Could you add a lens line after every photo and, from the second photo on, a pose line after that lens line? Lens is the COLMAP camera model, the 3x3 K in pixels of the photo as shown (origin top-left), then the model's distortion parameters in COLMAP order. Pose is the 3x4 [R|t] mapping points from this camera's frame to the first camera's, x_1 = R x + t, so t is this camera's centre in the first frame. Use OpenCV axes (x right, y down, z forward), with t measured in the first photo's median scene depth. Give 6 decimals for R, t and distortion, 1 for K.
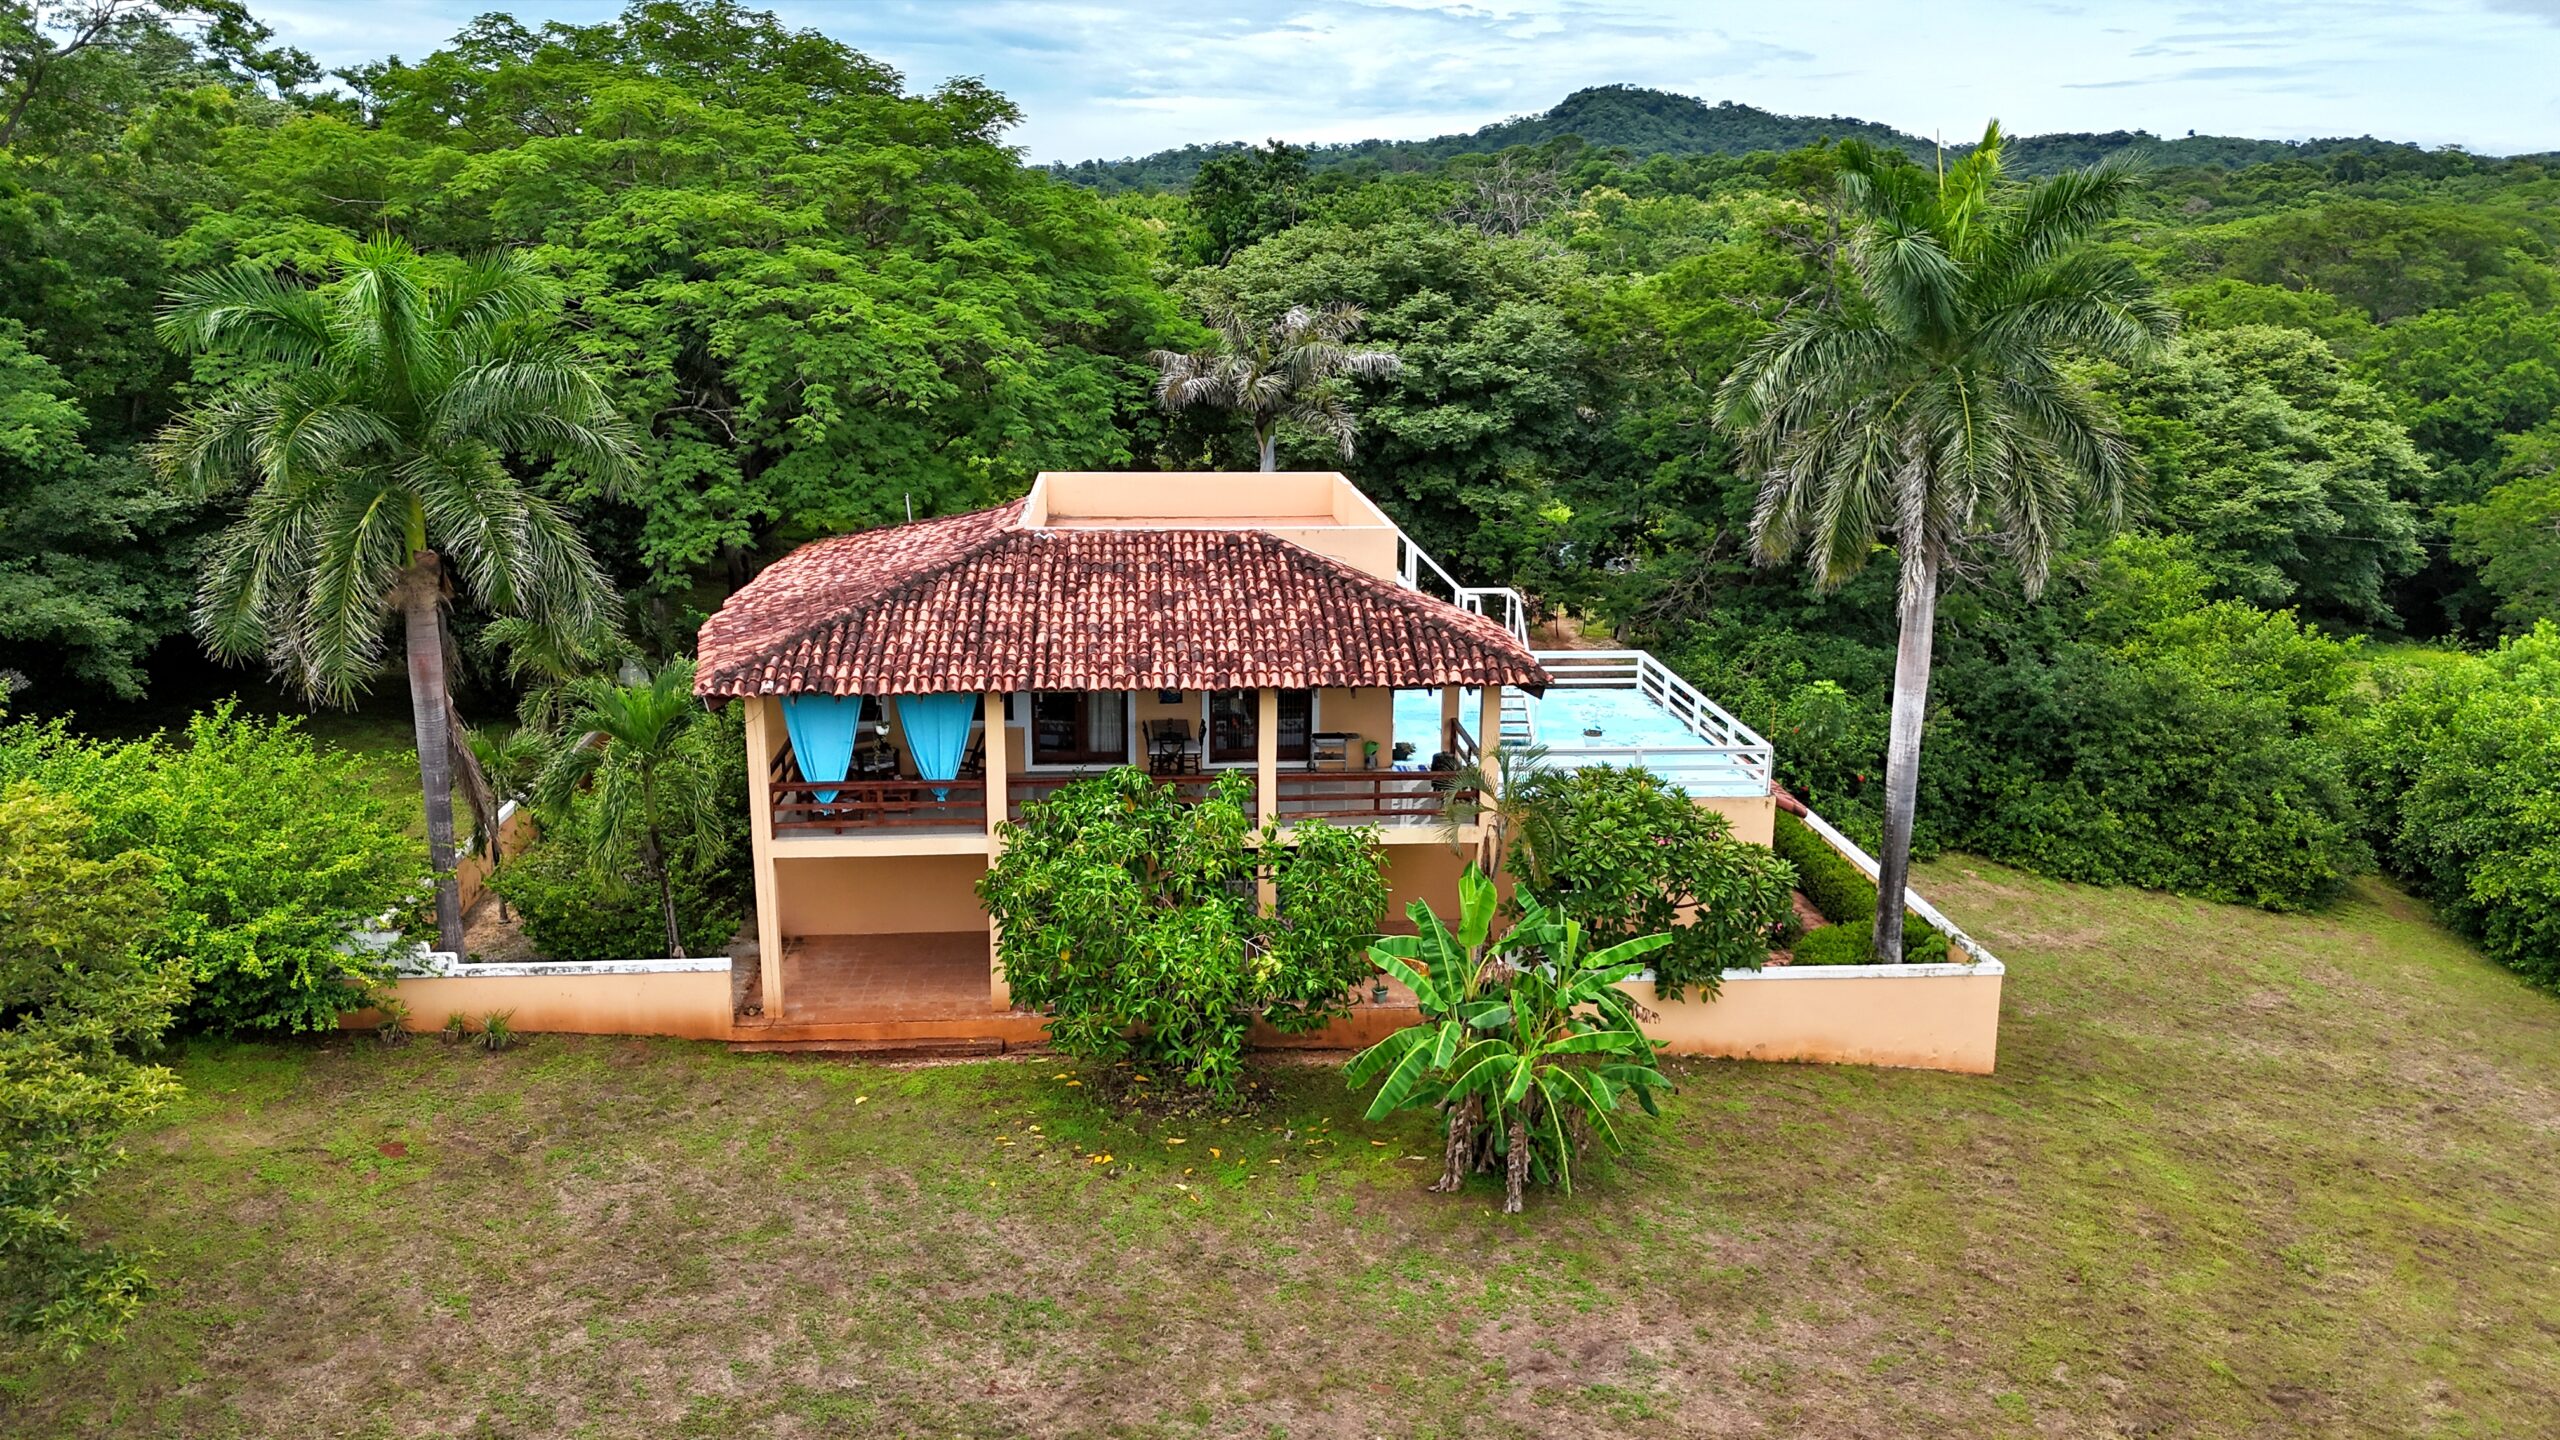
lens RADIAL K [[1849.8, 0, 1277.9], [0, 1849.8, 667.1], [0, 0, 1]] dist [0.044575, -0.051806]
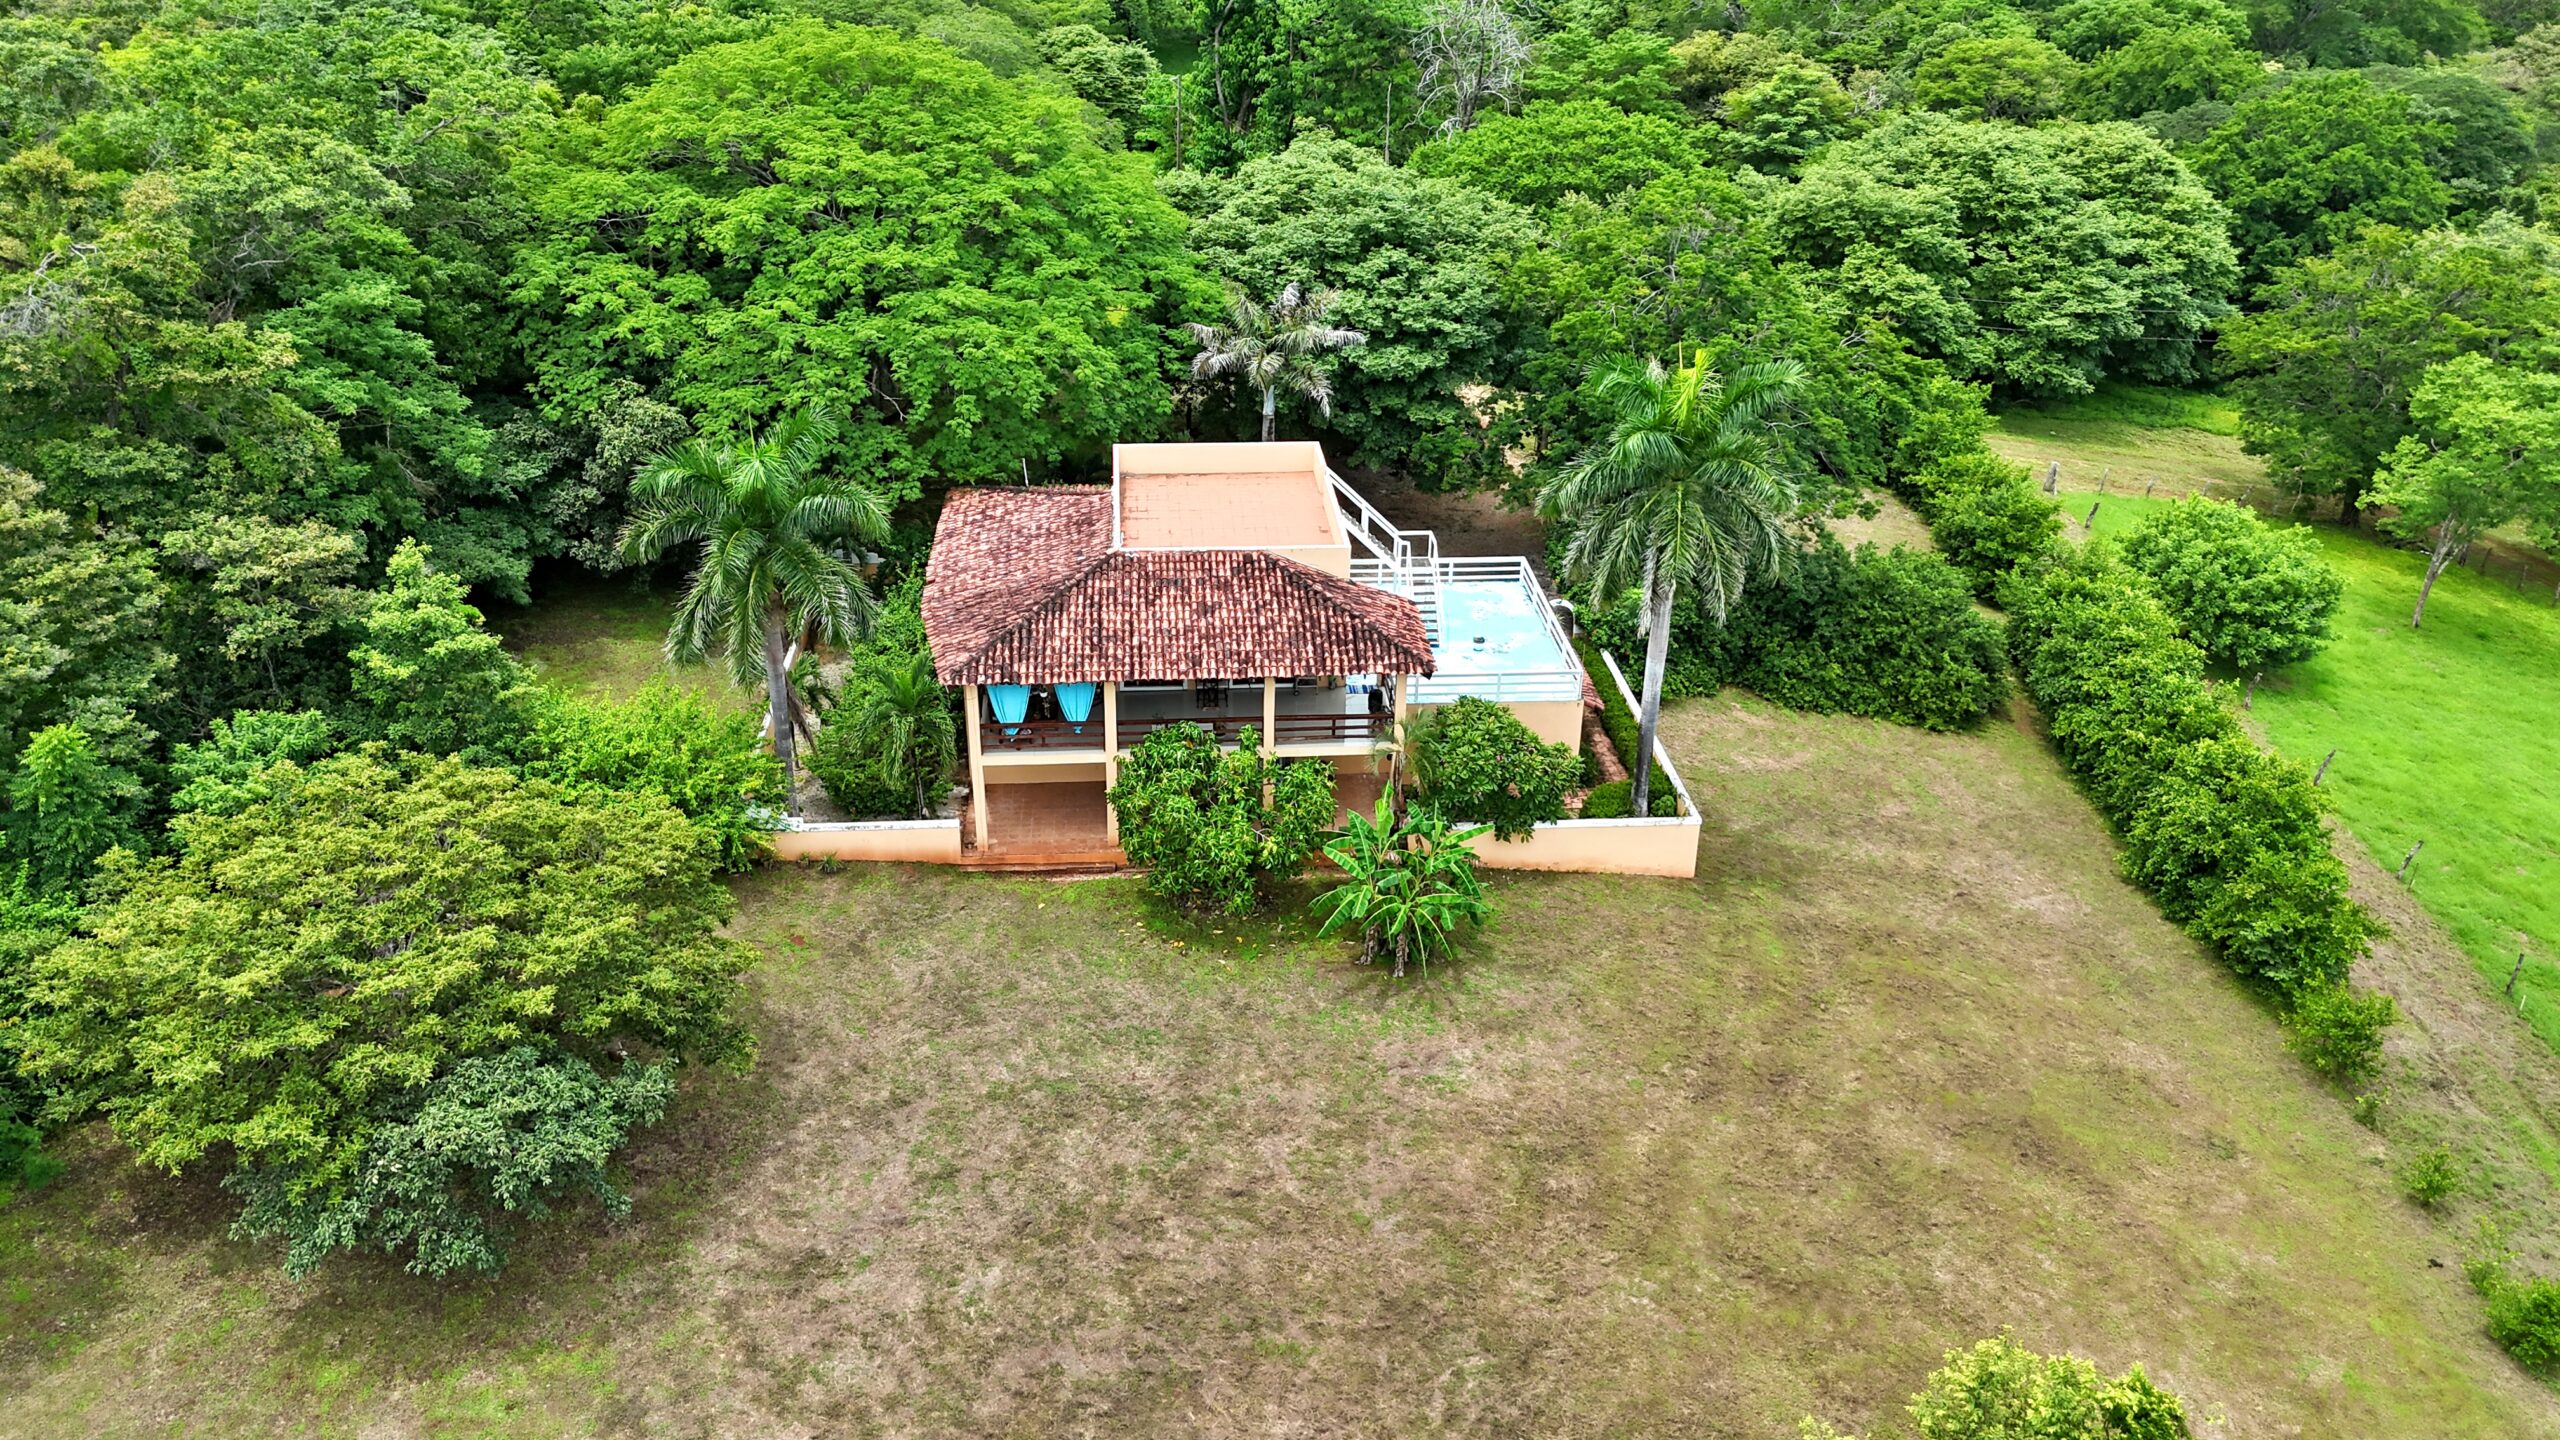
lens RADIAL K [[1801.9, 0, 1276.8], [0, 1801.9, 644.0], [0, 0, 1]] dist [0.046068, -0.100687]
pose [[0.999991, 0.004321, 0.000074, 0.000952], [-0.004236, 0.976741, 0.214378, -0.366391], [0.000854, -0.214377, 0.976751, -0.608975]]
